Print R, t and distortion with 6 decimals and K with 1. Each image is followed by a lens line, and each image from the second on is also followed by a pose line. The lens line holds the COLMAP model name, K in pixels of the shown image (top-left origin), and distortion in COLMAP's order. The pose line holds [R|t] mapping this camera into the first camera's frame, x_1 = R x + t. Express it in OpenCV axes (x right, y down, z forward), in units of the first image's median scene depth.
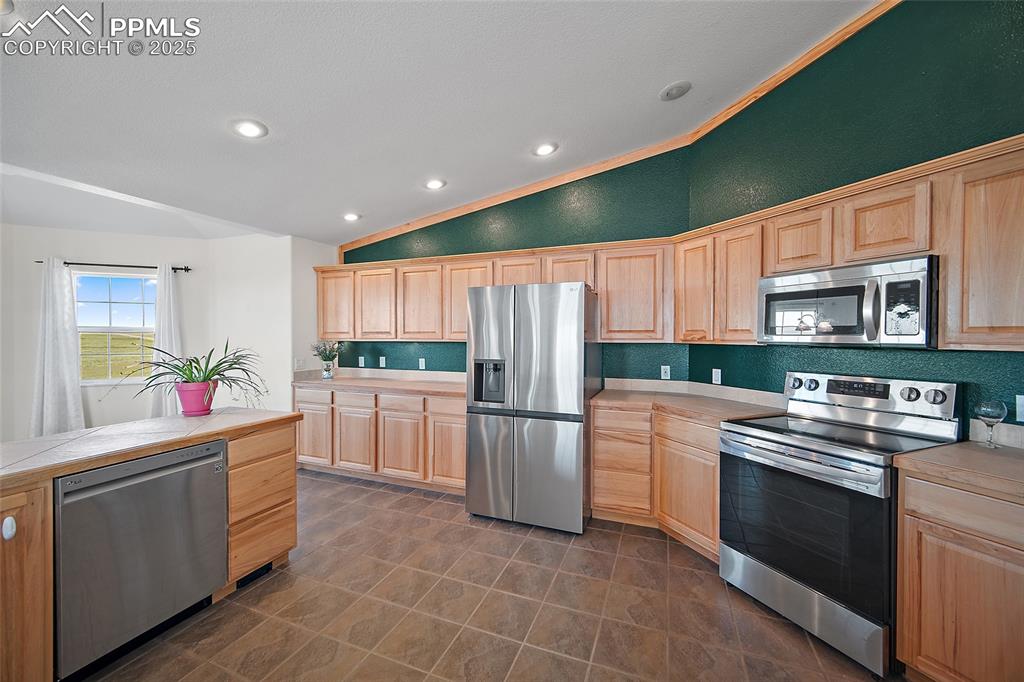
lens RADIAL K [[406.8, 0, 512.0], [0, 406.8, 341.0], [0, 0, 1]] dist [0.000336, -0.000033]
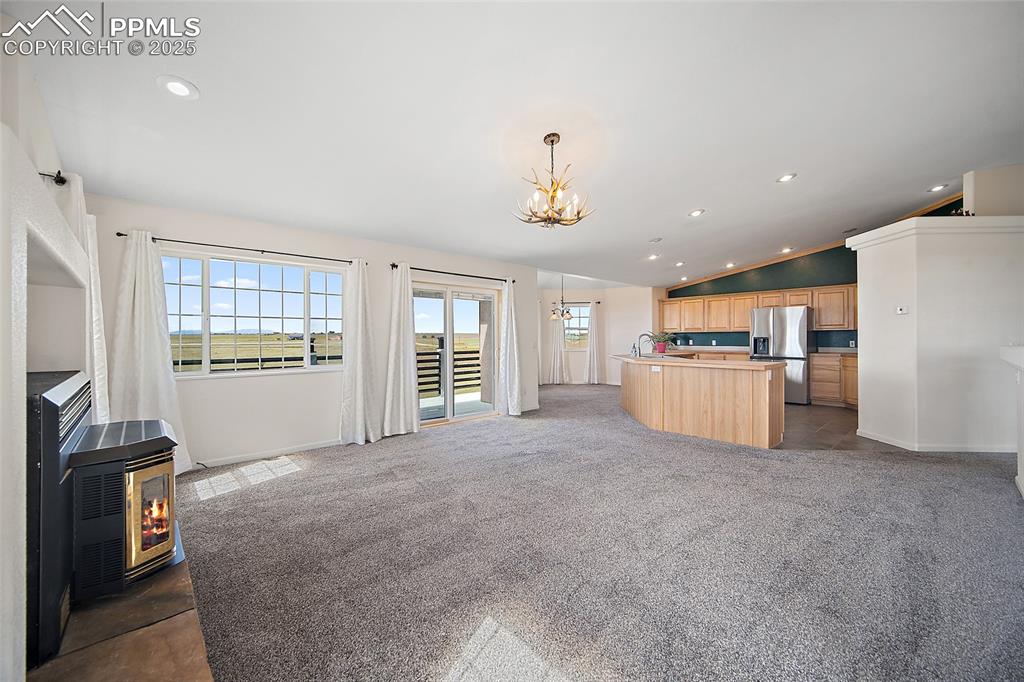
lens RADIAL K [[406.5, 0, 510.1], [0, 406.5, 337.7], [0, 0, 1]] dist [0.001013, -0.000003]
pose [[0.898422, -0.004777, -0.439107, -0.331405], [-0.002443, 0.999871, -0.015877, 0.088693], [0.439126, 0.015337, 0.898294, -1.867481]]
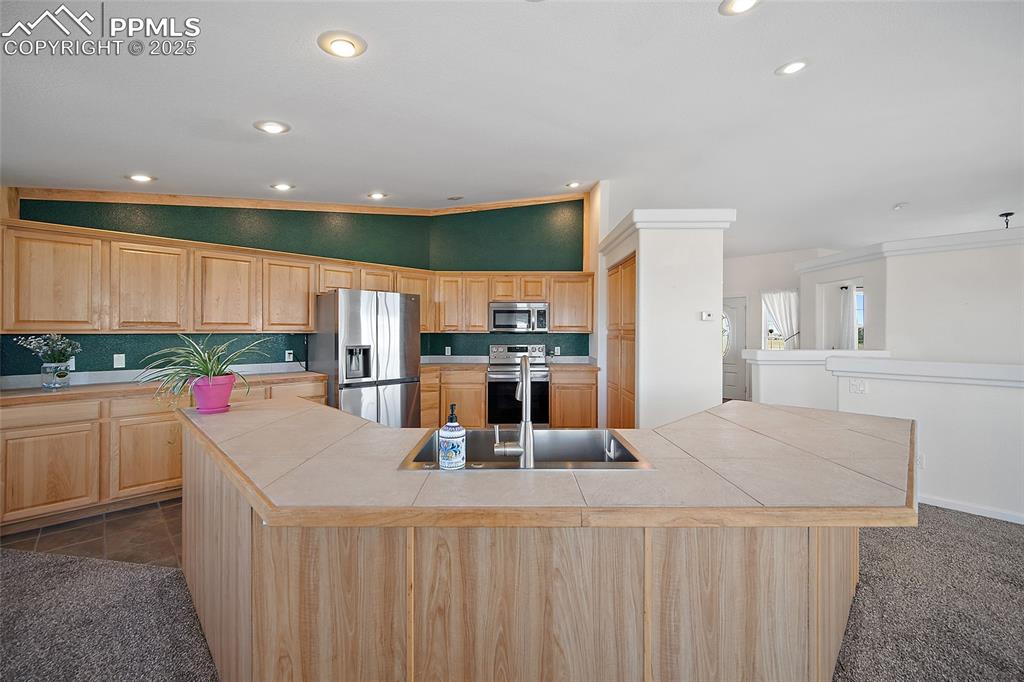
lens RADIAL K [[411.7, 0, 509.2], [0, 411.7, 328.7], [0, 0, 1]] dist [0.000133, -0.000180]
pose [[0.391976, 0.003605, 0.919969, -1.047332], [0.009440, 0.999924, -0.007941, 0.005050], [-0.919927, 0.011797, 0.391912, 0.027619]]
